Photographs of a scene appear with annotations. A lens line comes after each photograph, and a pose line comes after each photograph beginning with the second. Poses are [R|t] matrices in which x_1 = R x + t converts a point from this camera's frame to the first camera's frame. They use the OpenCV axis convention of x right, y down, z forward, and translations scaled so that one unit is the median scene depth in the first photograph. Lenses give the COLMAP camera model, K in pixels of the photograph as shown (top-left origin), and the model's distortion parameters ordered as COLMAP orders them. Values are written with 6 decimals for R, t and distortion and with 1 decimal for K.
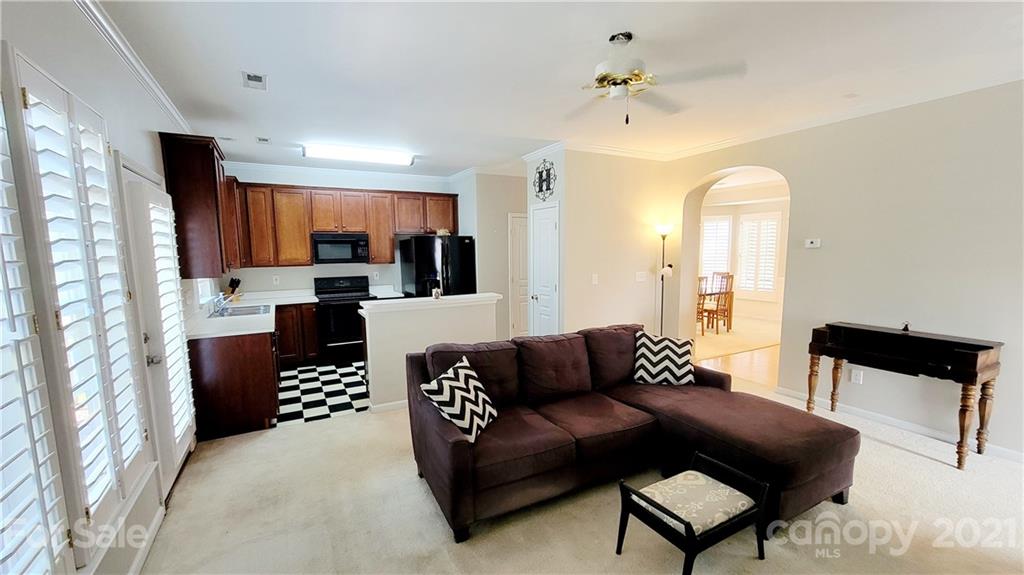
lens RADIAL K [[413.9, 0, 512.0], [0, 413.9, 286.9], [0, 0, 1]] dist [0.003207, -0.000687]
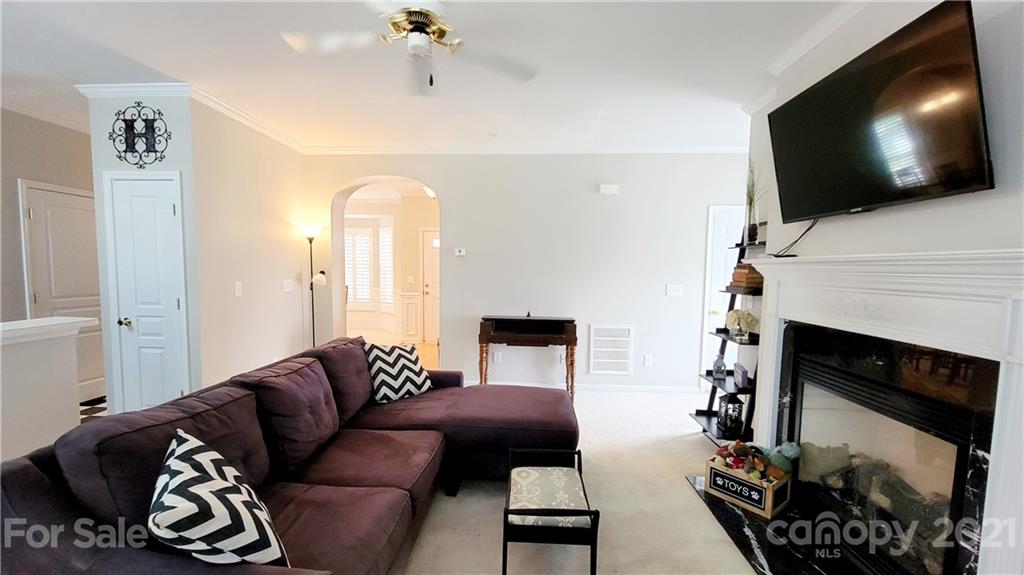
lens RADIAL K [[413.9, 0, 512.2], [0, 413.9, 289.5], [0, 0, 1]] dist [0.003207, -0.000687]
pose [[0.539679, -0.026779, 0.841445, -0.240637], [0.056801, 0.998375, -0.004658, 0.019825], [-0.839953, 0.050309, 0.540323, 0.301463]]
